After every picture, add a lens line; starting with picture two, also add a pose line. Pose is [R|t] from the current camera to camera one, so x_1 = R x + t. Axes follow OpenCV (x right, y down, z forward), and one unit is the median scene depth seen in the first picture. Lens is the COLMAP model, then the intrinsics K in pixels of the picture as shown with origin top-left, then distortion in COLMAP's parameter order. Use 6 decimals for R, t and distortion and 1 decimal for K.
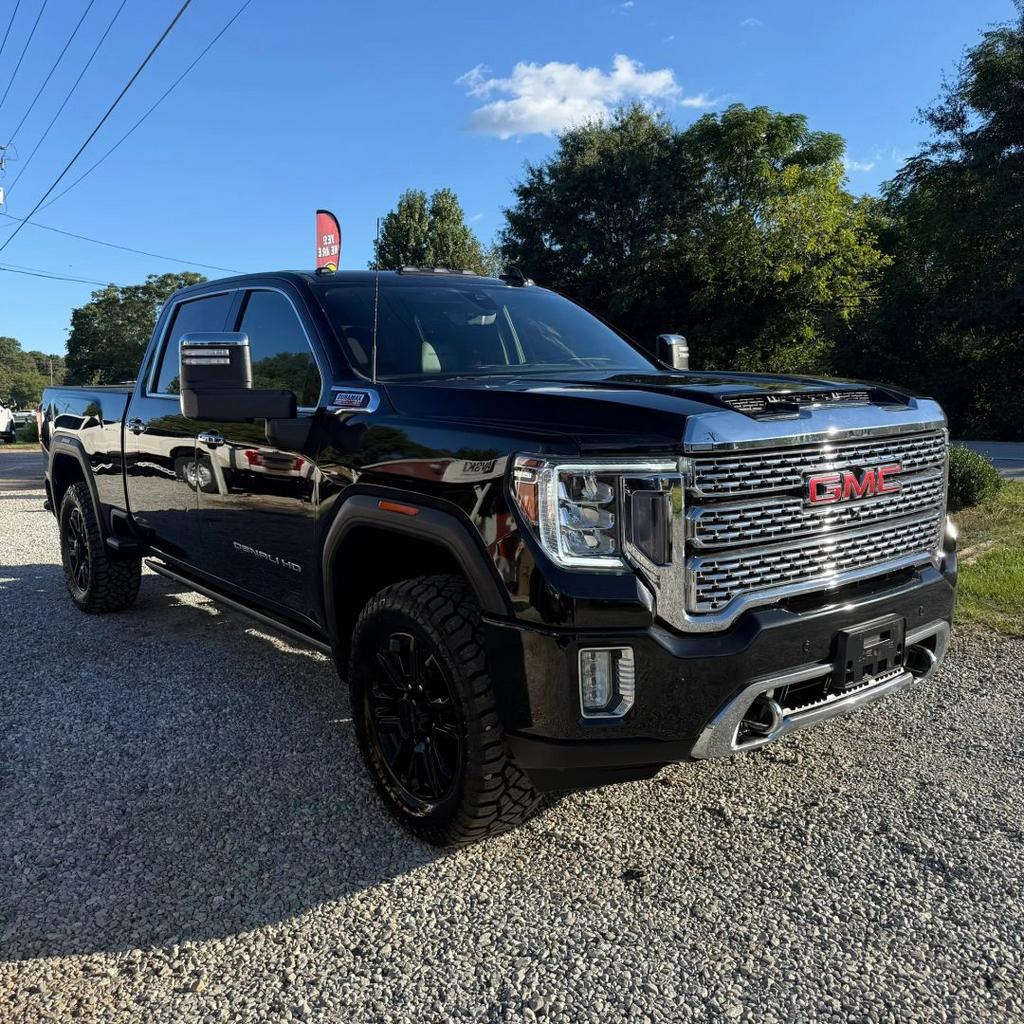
lens RADIAL K [[970.5, 0, 509.6], [0, 970.5, 519.0], [0, 0, 1]] dist [0.107891, -0.214221]
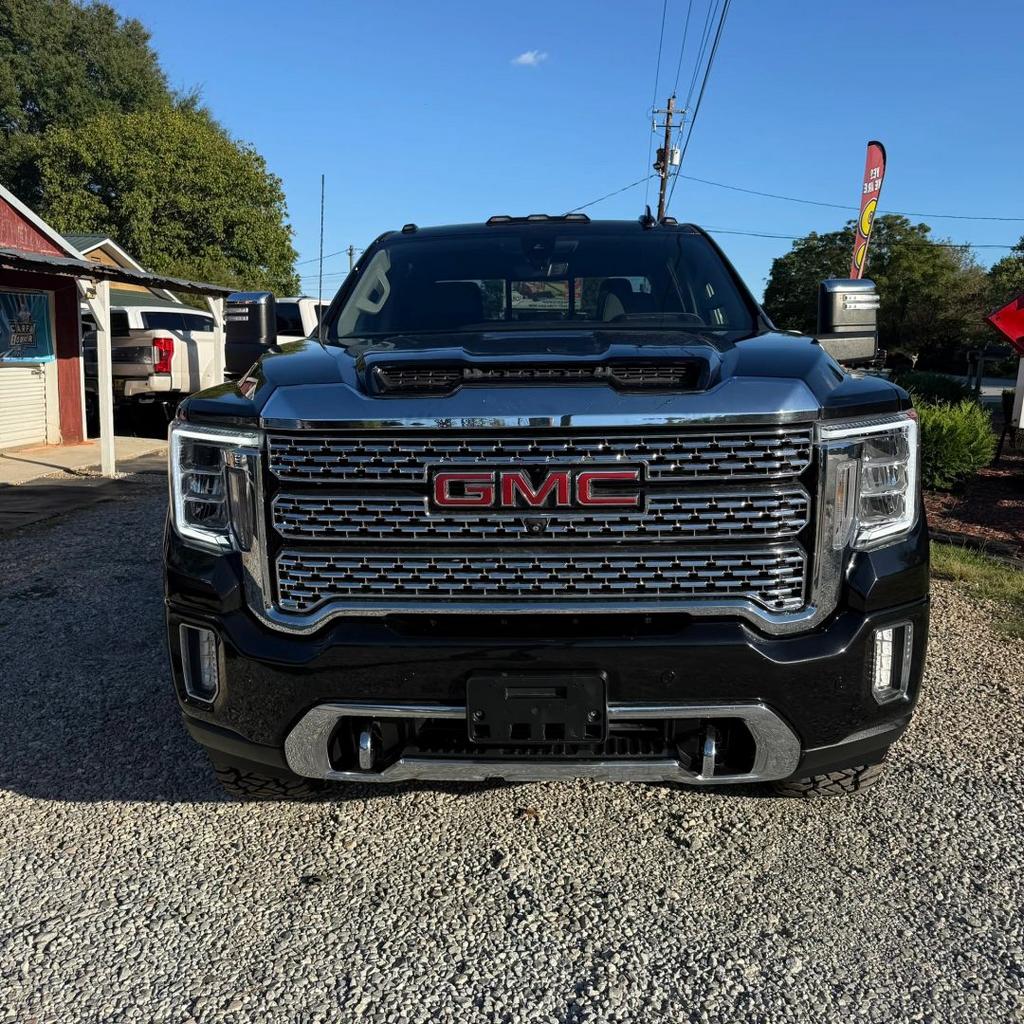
lens RADIAL K [[975.3, 0, 507.1], [0, 975.3, 510.8], [0, 0, 1]] dist [0.083518, -0.130484]
pose [[0.762576, 0.128449, -0.634018, 0.781584], [-0.100647, 0.991712, 0.079861, -0.073396], [0.639021, 0.002912, 0.769184, 0.384906]]
